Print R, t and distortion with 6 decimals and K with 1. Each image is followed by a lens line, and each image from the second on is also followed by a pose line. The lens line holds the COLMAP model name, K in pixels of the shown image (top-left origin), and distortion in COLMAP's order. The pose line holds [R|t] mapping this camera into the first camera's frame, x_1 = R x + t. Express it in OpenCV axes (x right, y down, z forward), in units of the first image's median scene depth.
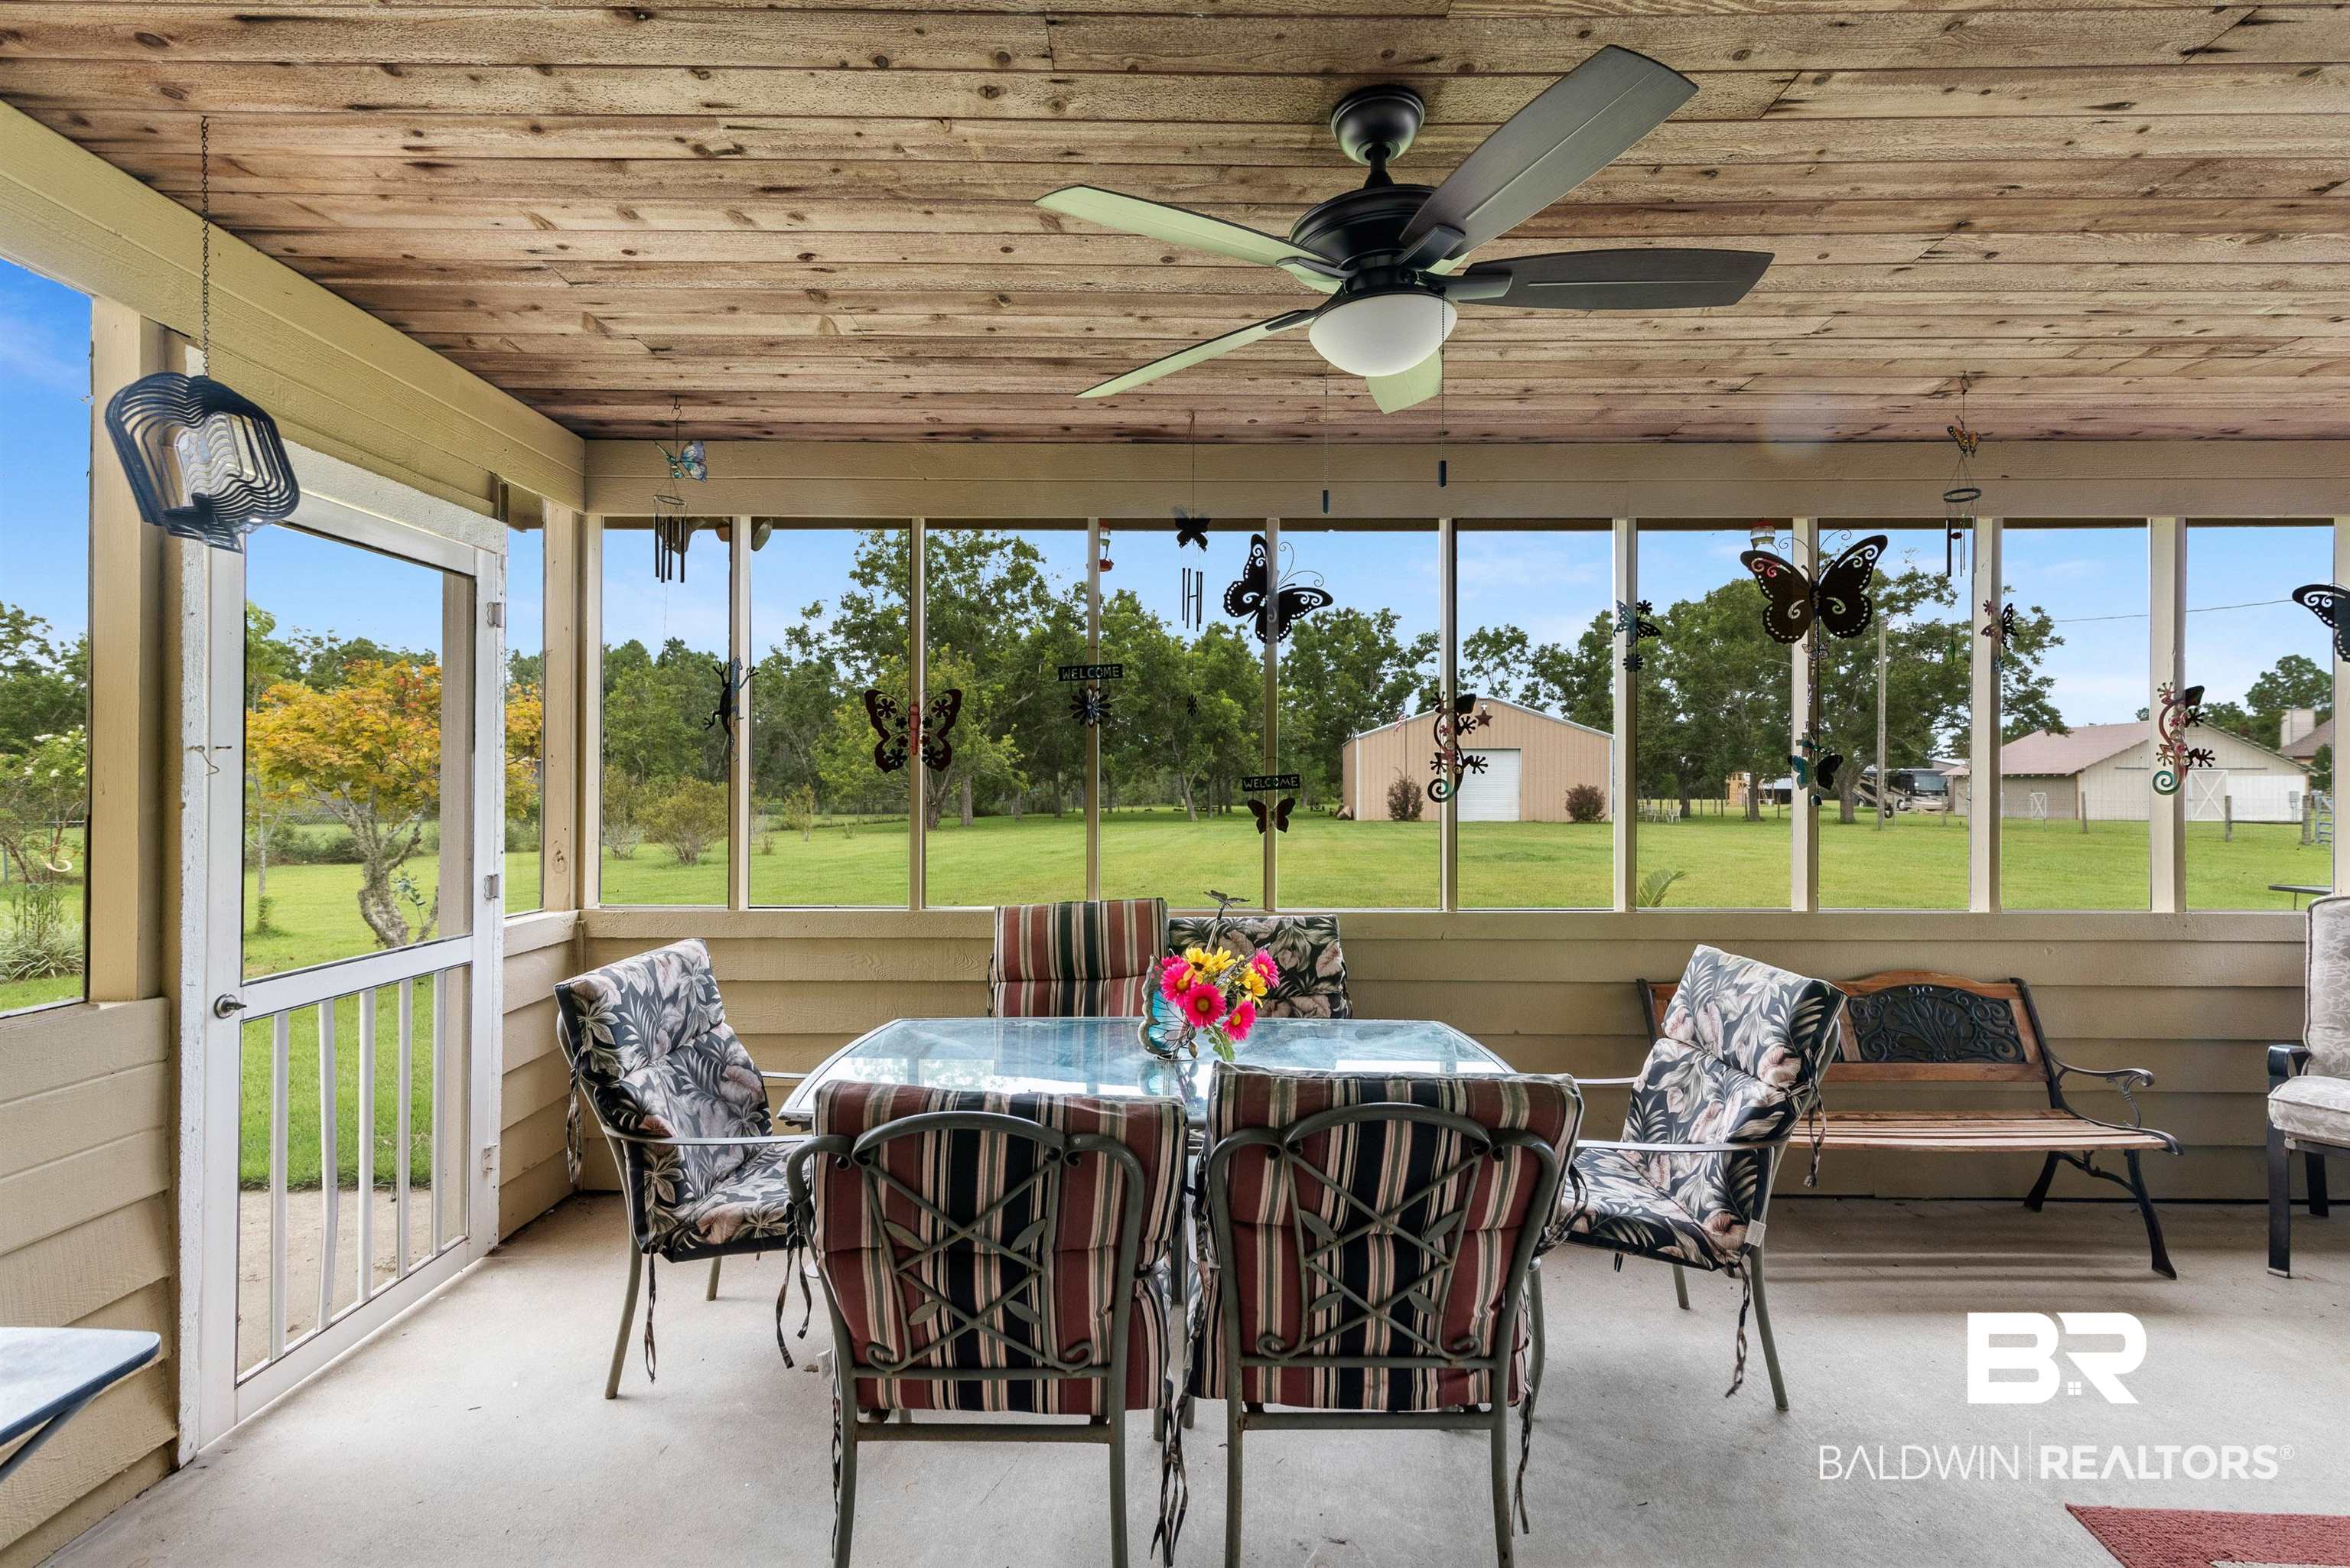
lens RADIAL K [[1074.0, 0, 1168.6], [0, 1074.0, 783.9], [0, 0, 1]] dist [0.013258, -0.000312]
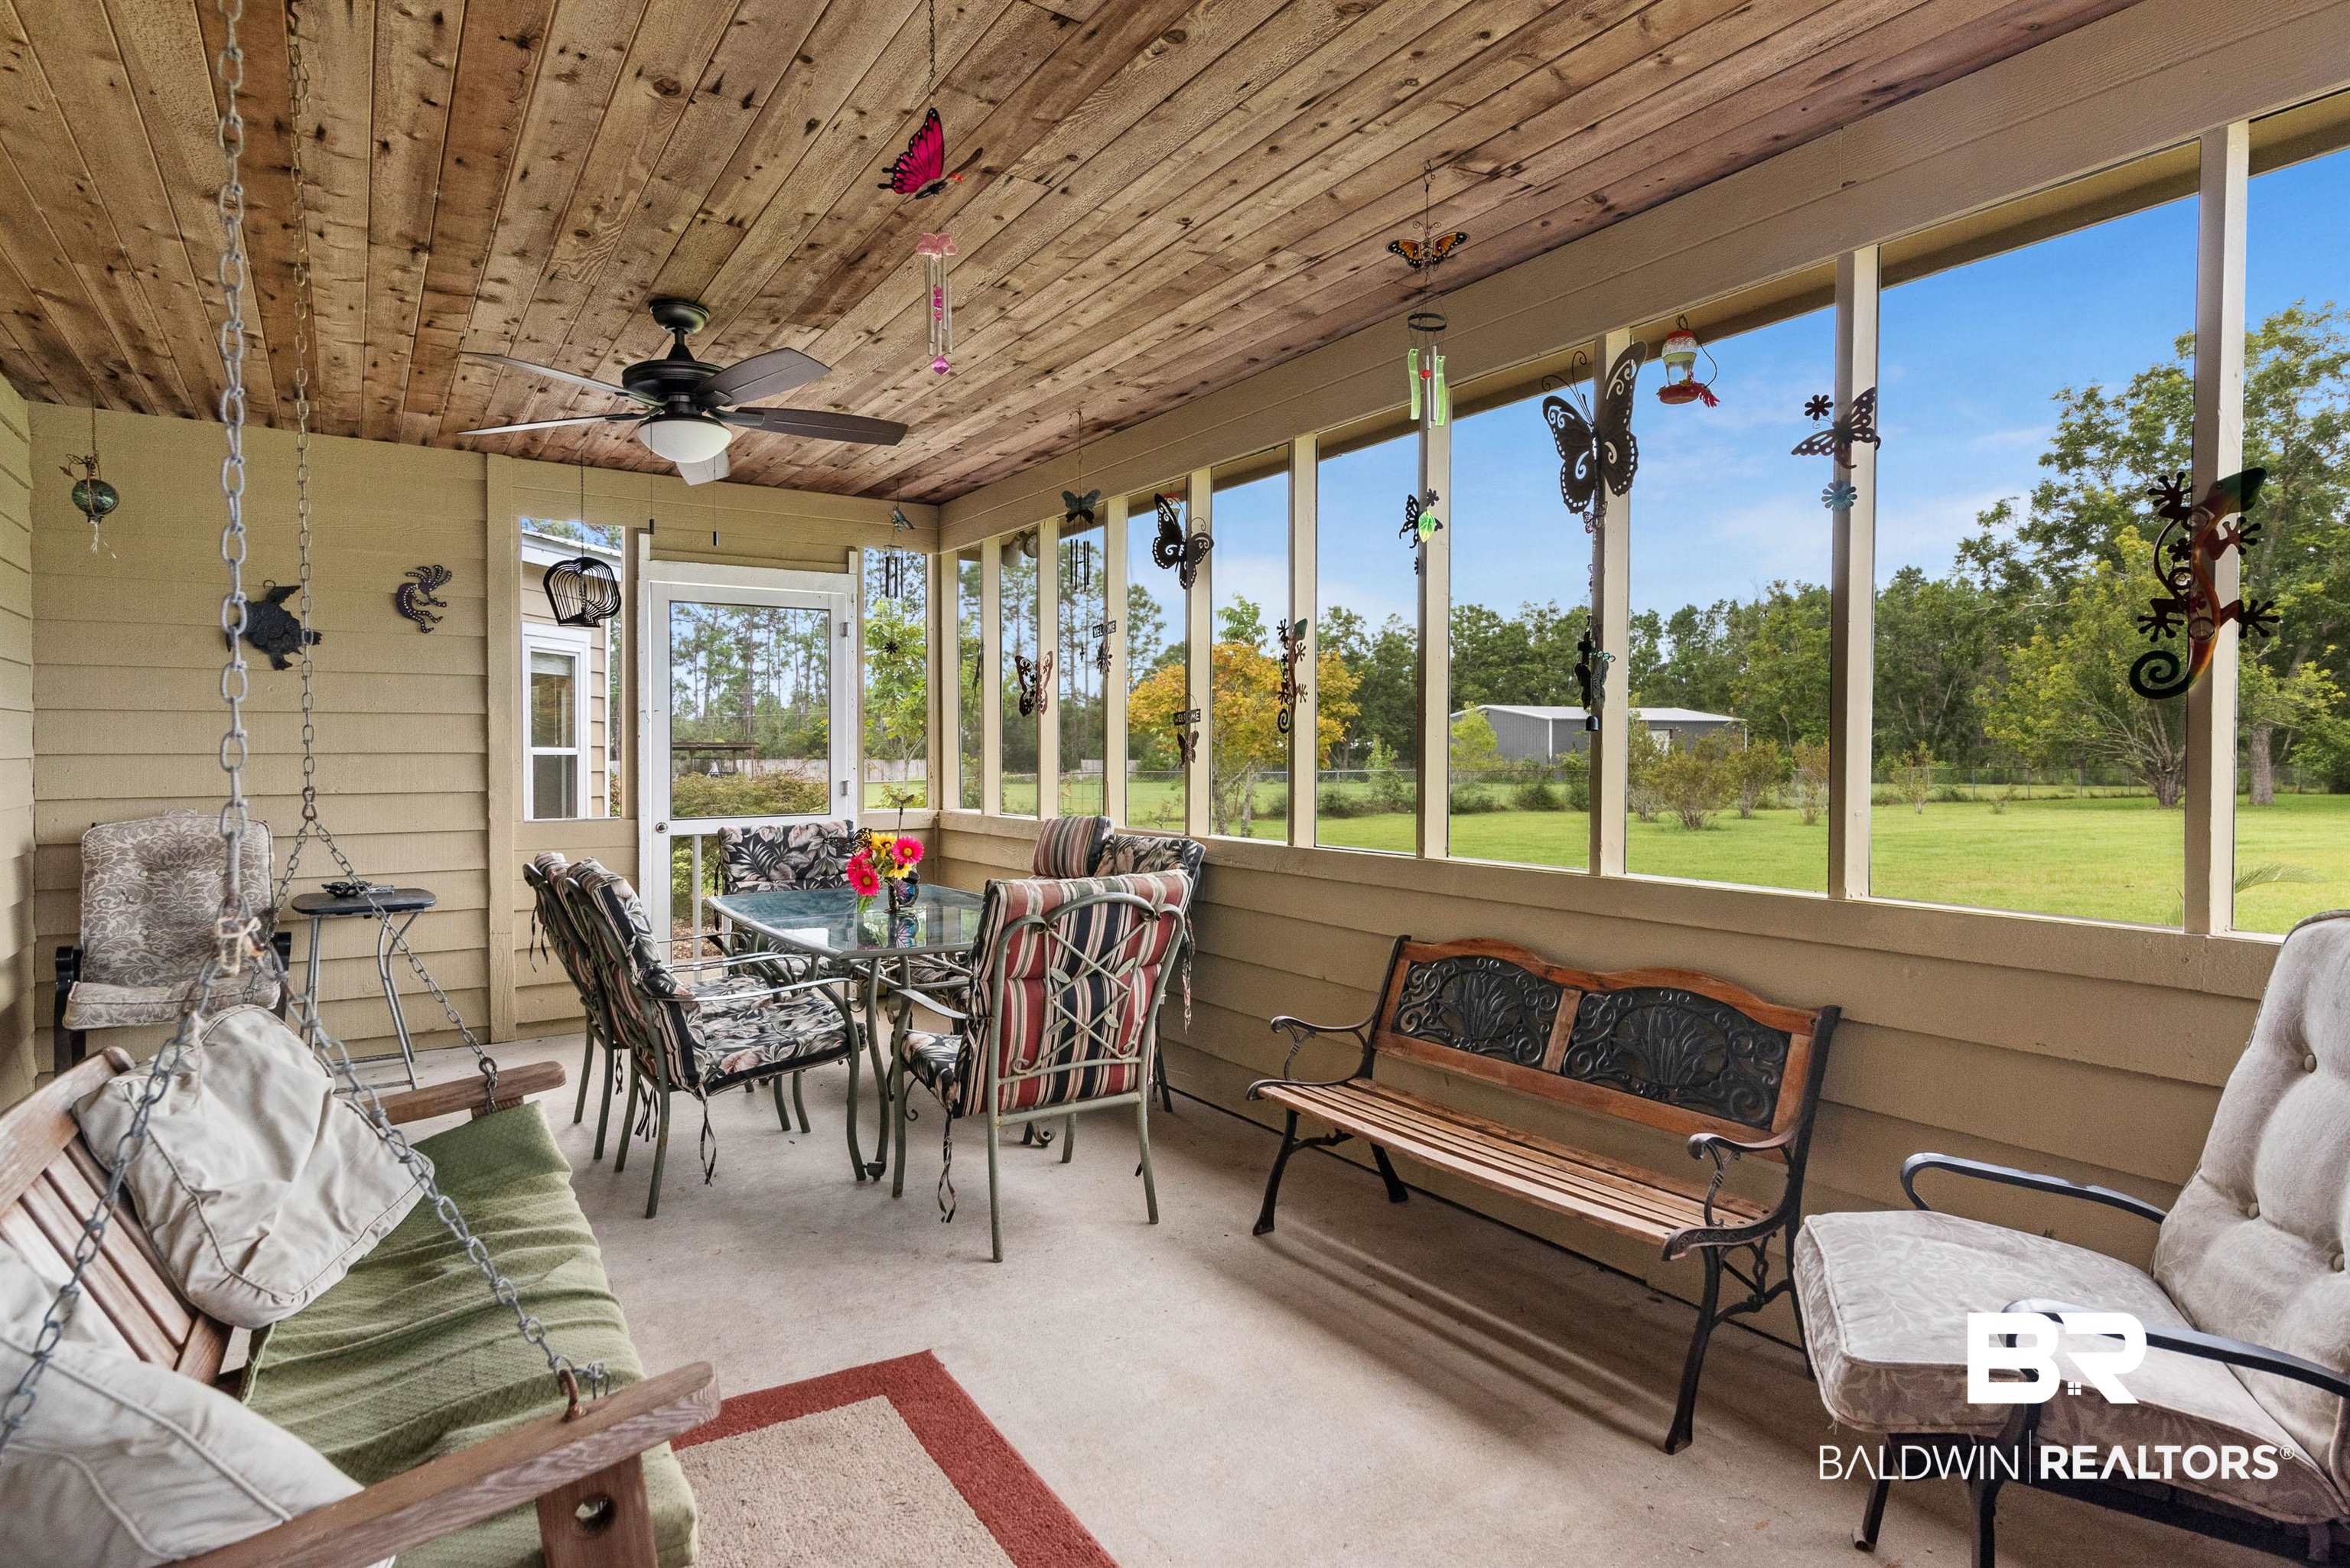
lens RADIAL K [[1269.4, 0, 1187.8], [0, 1269.4, 754.9], [0, 0, 1]] dist [0.012976, -0.002701]
pose [[0.549827, 0.000378, -0.835278, 1.172387], [0.004554, 0.999984, 0.003451, 0.032937], [0.835266, -0.005701, 0.549816, 0.295761]]
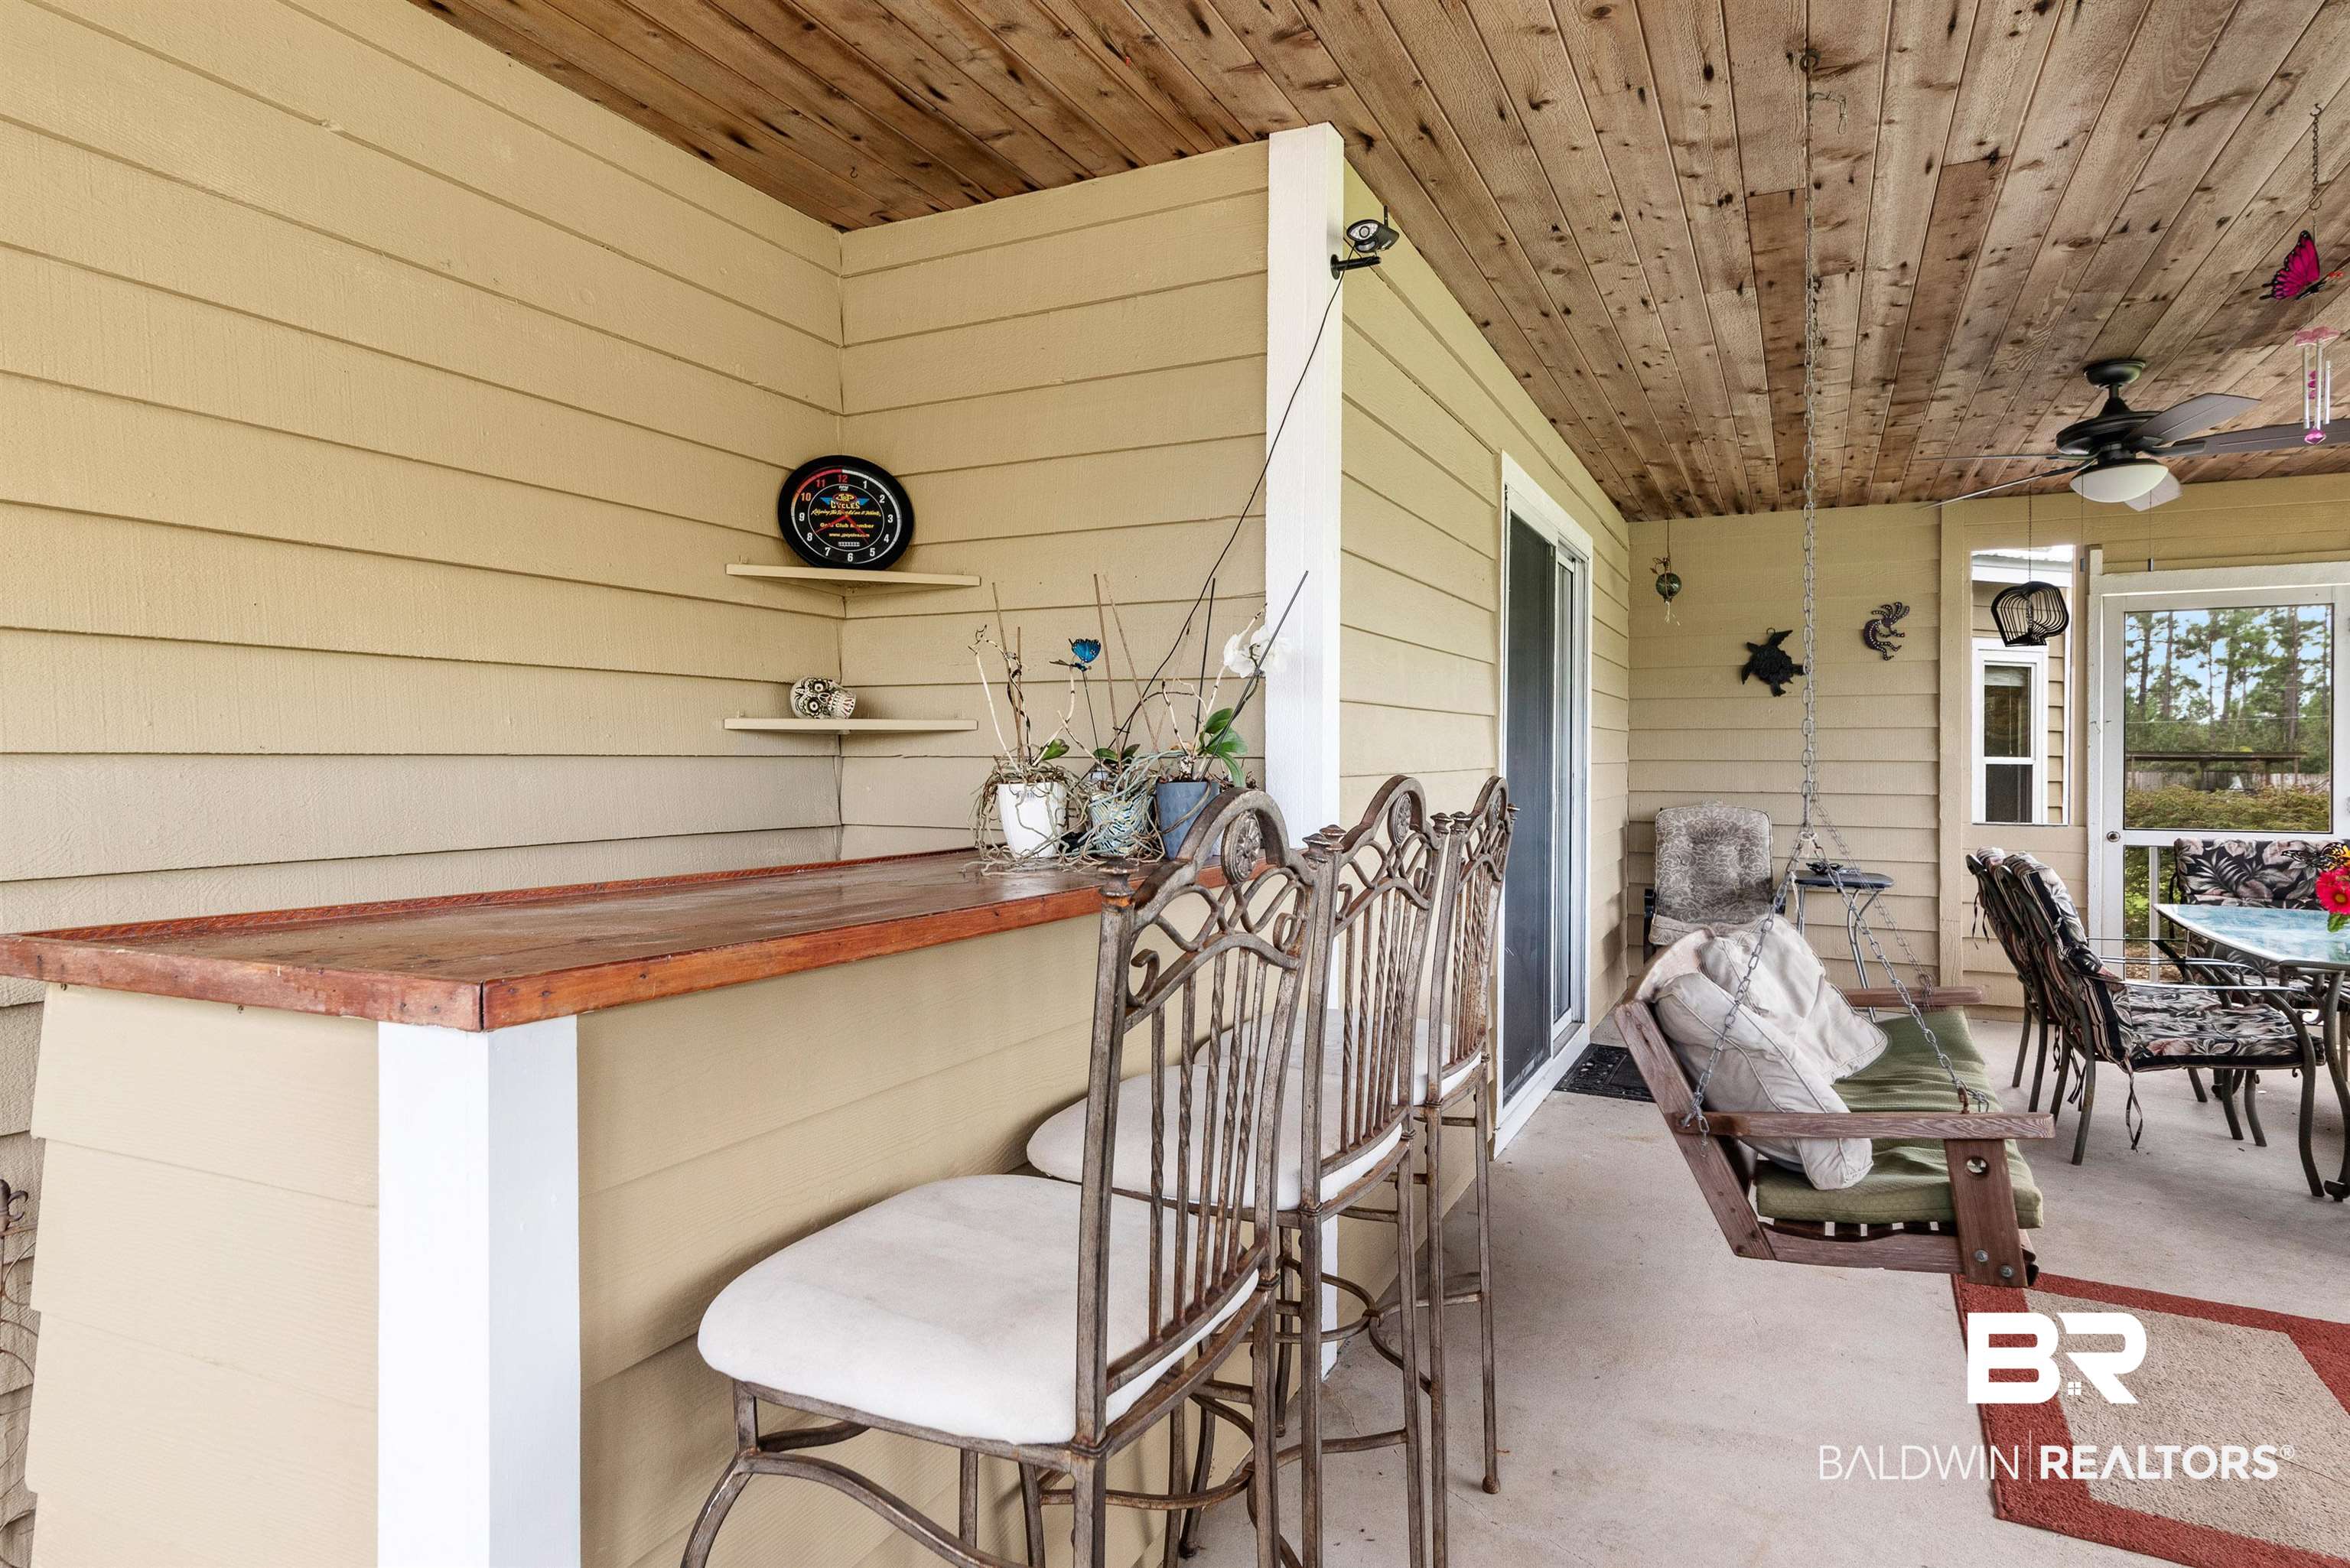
lens RADIAL K [[1269.4, 0, 1187.8], [0, 1269.4, 754.9], [0, 0, 1]] dist [0.012976, -0.002701]
pose [[-0.441348, -0.005362, -0.897320, 1.457198], [-0.004290, 0.999983, -0.003865, 0.034248], [0.897326, 0.002144, -0.441363, 0.281383]]
